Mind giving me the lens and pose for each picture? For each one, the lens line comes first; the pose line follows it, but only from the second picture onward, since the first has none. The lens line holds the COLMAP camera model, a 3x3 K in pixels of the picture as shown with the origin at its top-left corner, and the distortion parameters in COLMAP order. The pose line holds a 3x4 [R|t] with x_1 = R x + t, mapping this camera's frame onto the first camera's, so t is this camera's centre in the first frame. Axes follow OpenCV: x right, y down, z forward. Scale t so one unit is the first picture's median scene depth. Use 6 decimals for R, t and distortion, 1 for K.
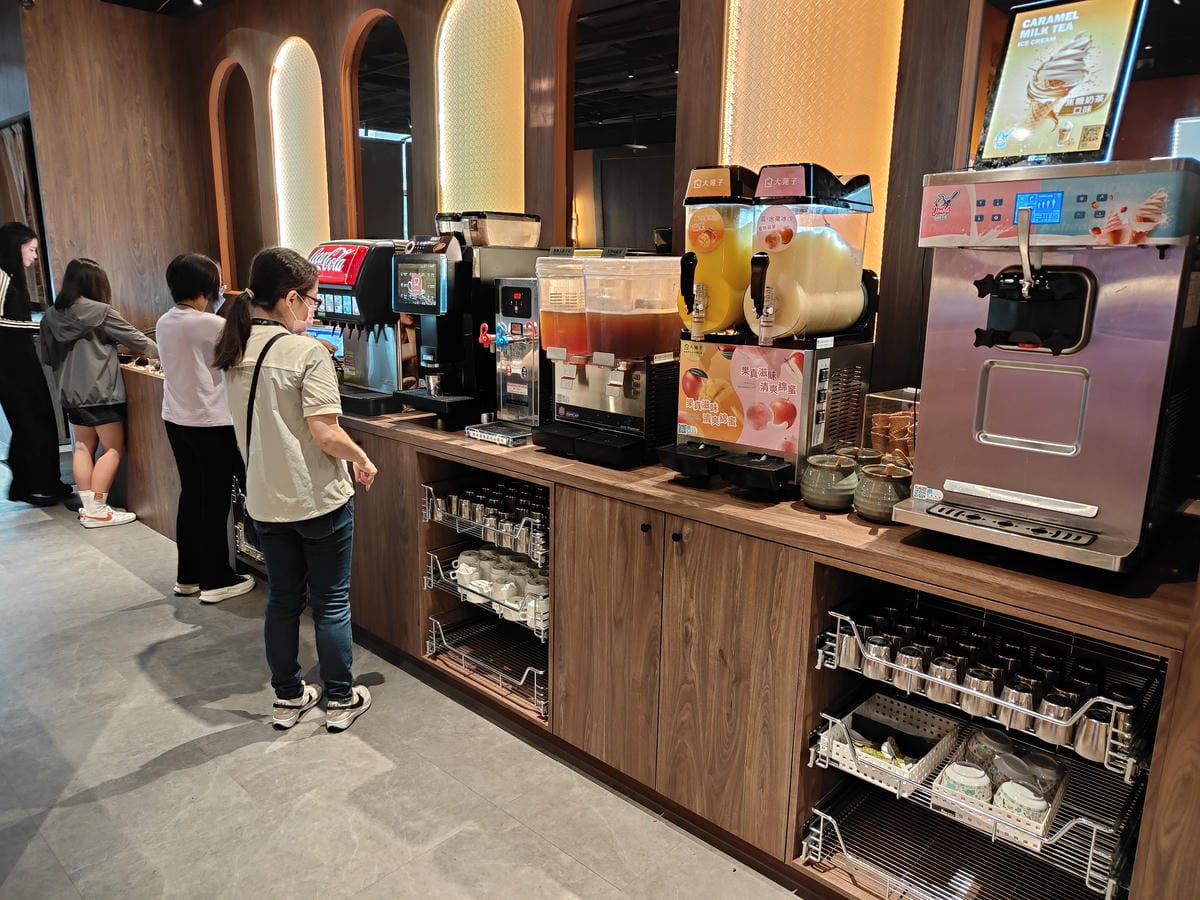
lens RADIAL K [[846.7, 0, 604.0], [0, 846.7, 449.1], [0, 0, 1]] dist [0.012482, -0.006523]
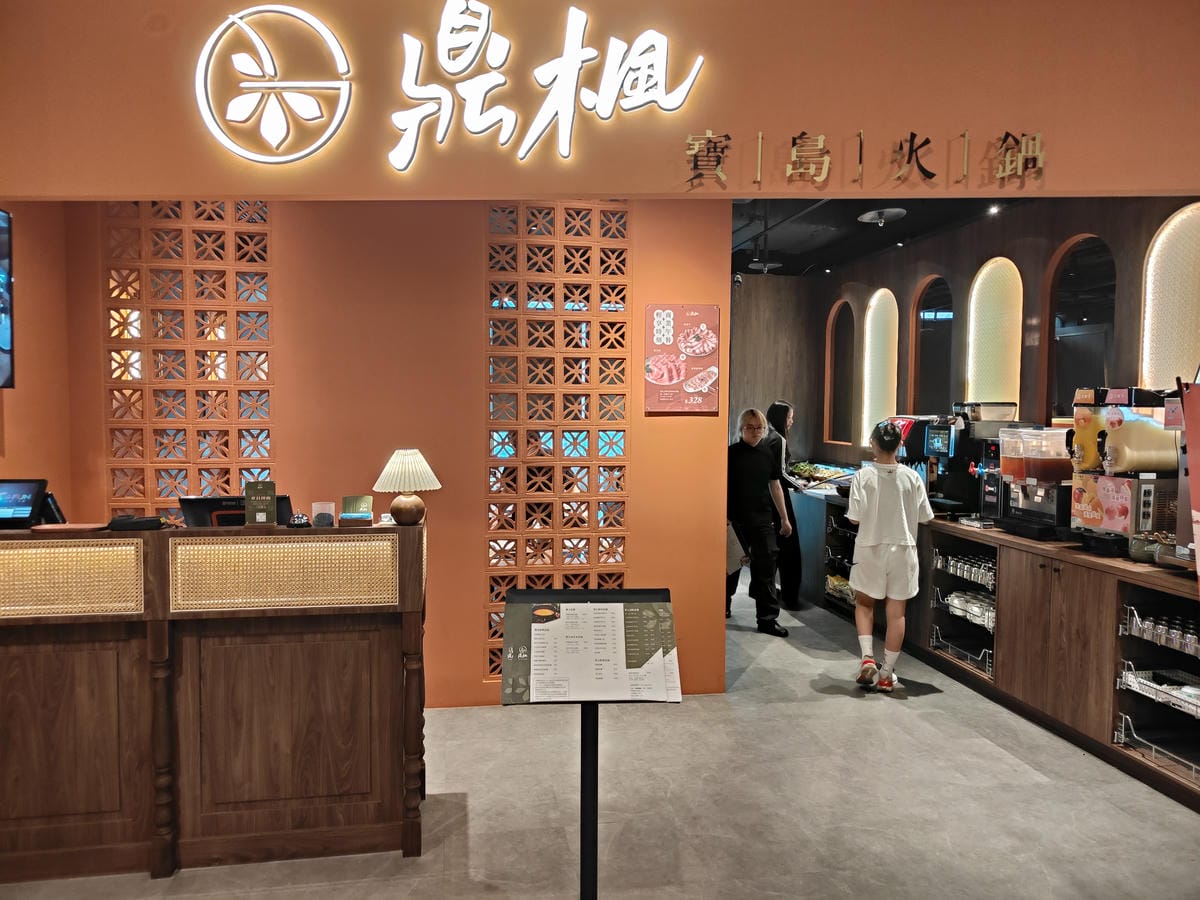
lens RADIAL K [[846.7, 0, 604.0], [0, 846.7, 449.1], [0, 0, 1]] dist [0.012482, -0.006523]
pose [[0.801574, 0.022913, -0.597457, 0.369495], [-0.124768, 0.983676, -0.129669, 0.190159], [0.584733, 0.178483, 0.791348, -1.093992]]
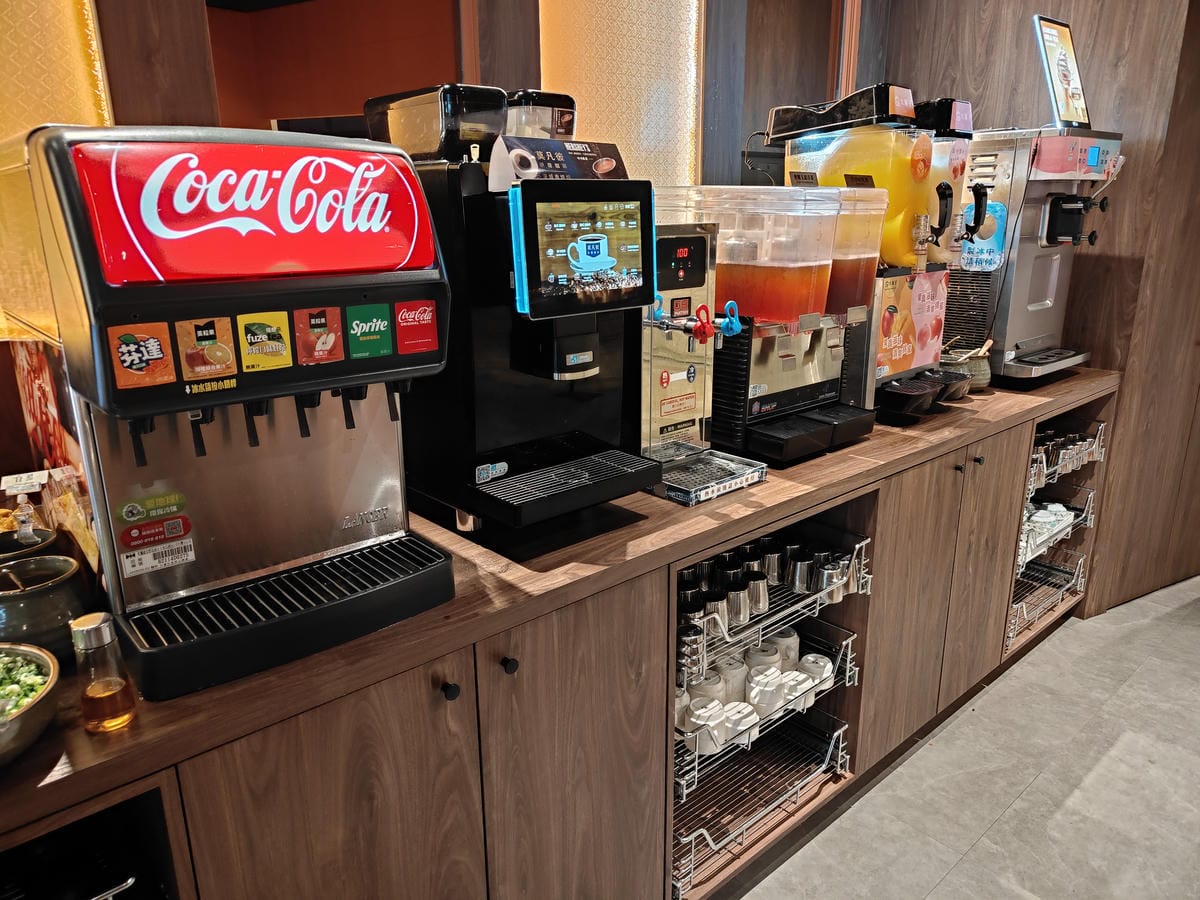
lens RADIAL K [[830.2, 0, 600.0], [0, 830.2, 450.0], [0, 0, 1]] dist [0.006432, -0.001361]
pose [[0.102467, -0.297465, 0.949218, -0.819024], [0.224979, 0.936445, 0.269175, -0.254876], [-0.968961, 0.185972, 0.162878, 1.135048]]
